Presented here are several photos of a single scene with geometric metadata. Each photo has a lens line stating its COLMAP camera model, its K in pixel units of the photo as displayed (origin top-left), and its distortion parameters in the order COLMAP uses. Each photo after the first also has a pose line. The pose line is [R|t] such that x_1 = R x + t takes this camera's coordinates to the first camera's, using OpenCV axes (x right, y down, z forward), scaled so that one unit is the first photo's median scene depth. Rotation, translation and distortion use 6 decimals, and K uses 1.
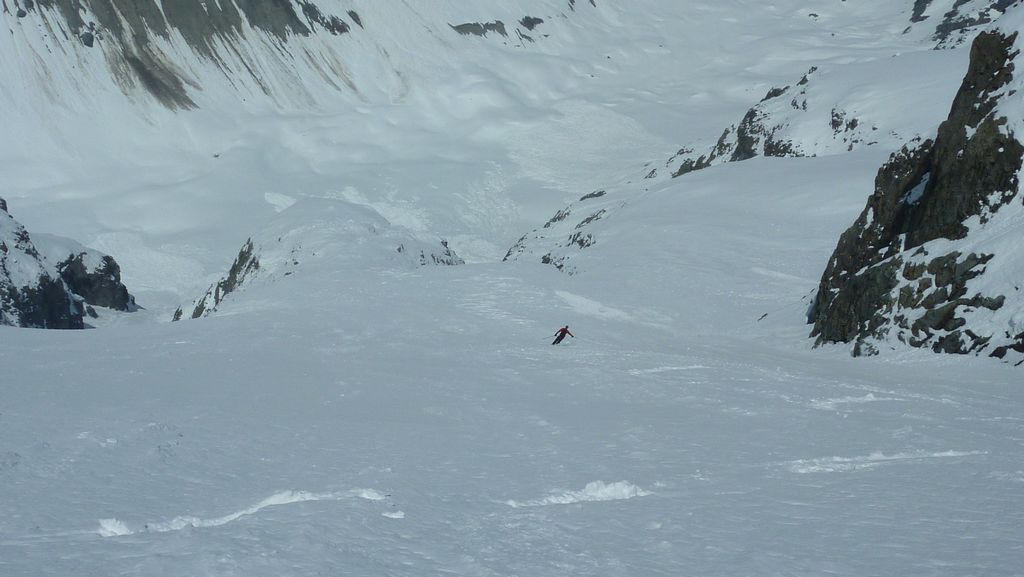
lens RADIAL K [[1324.4, 0, 511.7], [0, 1324.4, 288.4], [0, 0, 1]] dist [-0.019500, 0.000000]
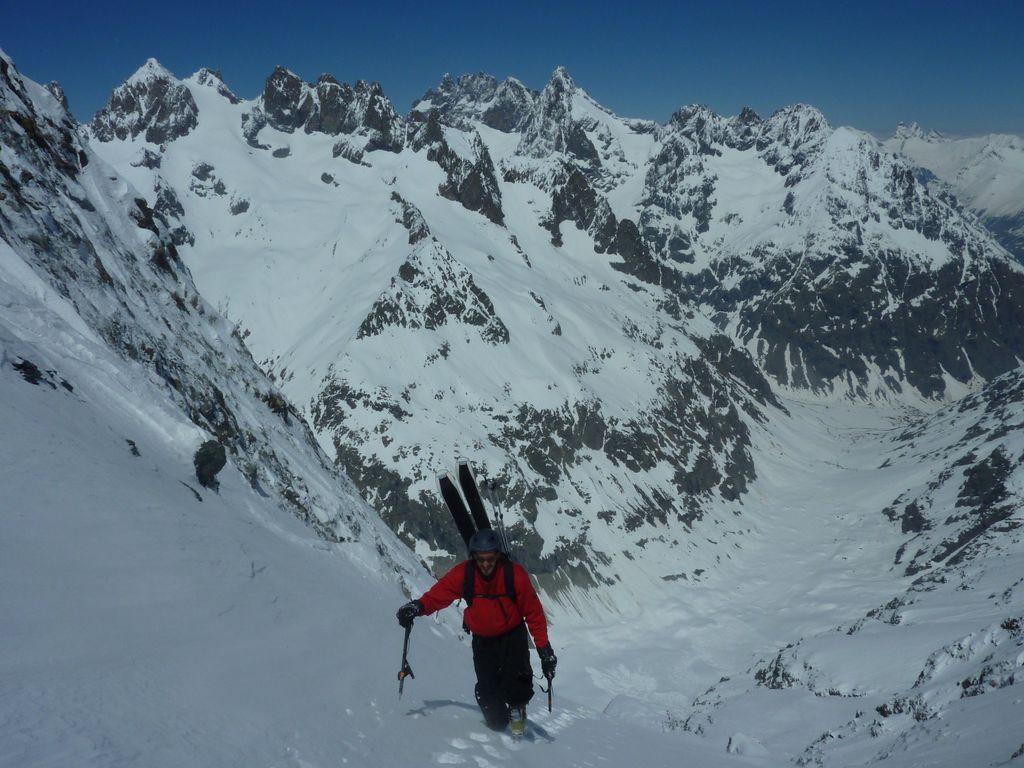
lens RADIAL K [[759.5, 0, 514.0], [0, 759.5, 385.6], [0, 0, 1]] dist [-0.034121, 0.002899]
pose [[0.973902, -0.067332, -0.216753, 0.010785], [-0.017750, 0.929465, -0.368482, -0.031619], [0.226275, 0.362713, 0.904013, -0.323403]]
